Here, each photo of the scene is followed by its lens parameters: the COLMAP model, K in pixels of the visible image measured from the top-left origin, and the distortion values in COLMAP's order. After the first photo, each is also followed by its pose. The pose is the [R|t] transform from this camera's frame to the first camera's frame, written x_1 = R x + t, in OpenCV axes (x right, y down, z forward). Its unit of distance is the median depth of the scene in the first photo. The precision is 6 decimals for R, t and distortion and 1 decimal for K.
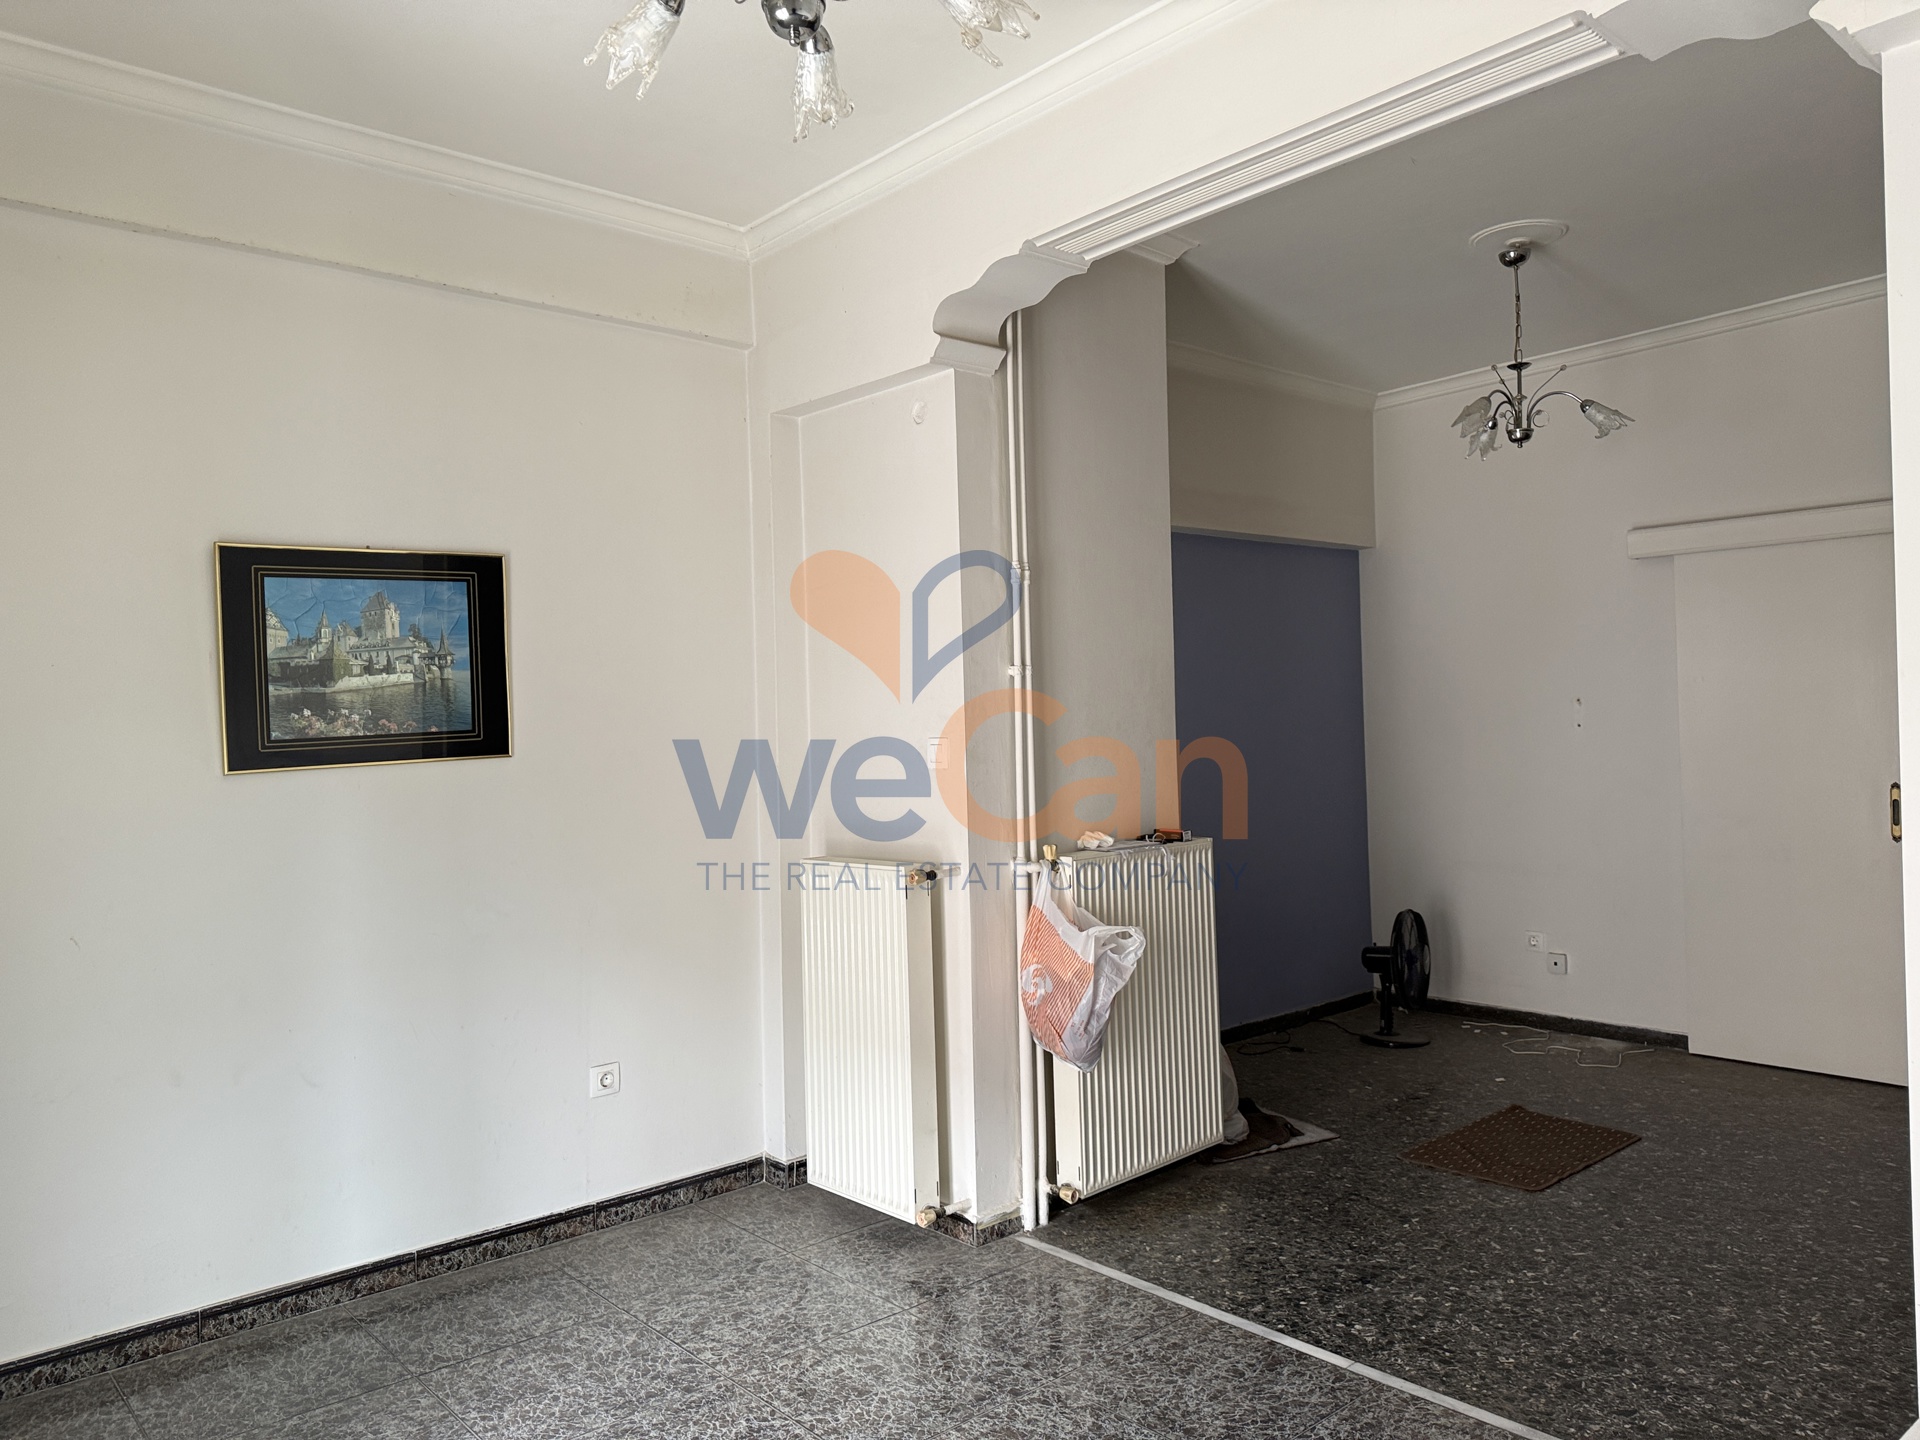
lens RADIAL K [[1361.3, 0, 960.0], [0, 1361.3, 720.0], [0, 0, 1]] dist [0.062927, -0.064838]
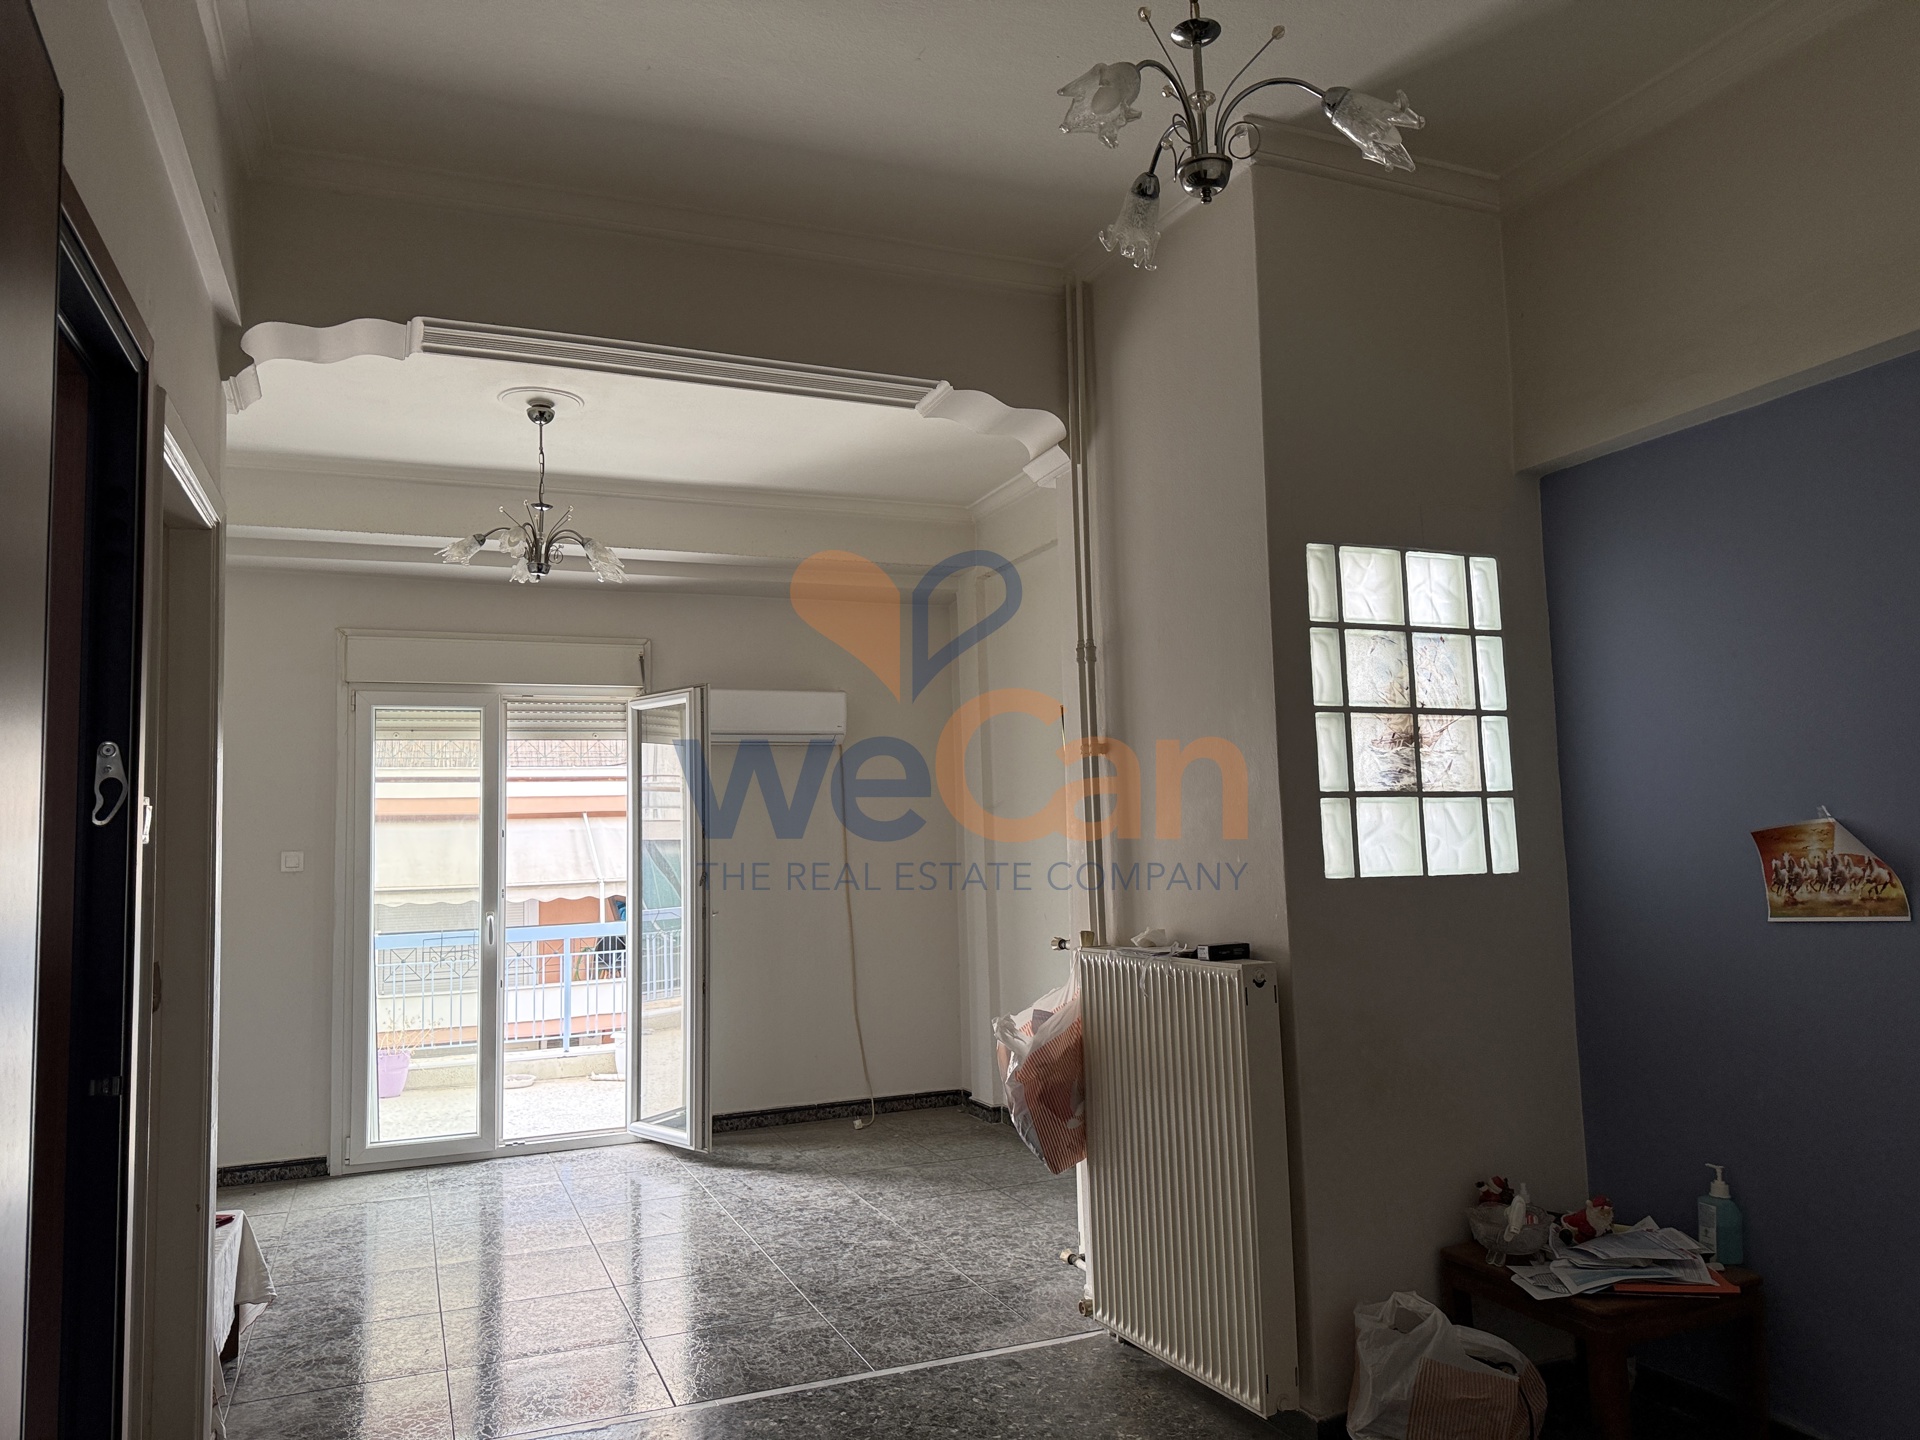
lens RADIAL K [[1350.3, 0, 953.1], [0, 1350.3, 725.4], [0, 0, 1]] dist [0.073149, -0.086785]
pose [[-0.334076, -0.052718, -0.941071, 1.159003], [0.040320, 0.996721, -0.070150, 0.011789], [0.941683, -0.061379, -0.330855, 1.425214]]
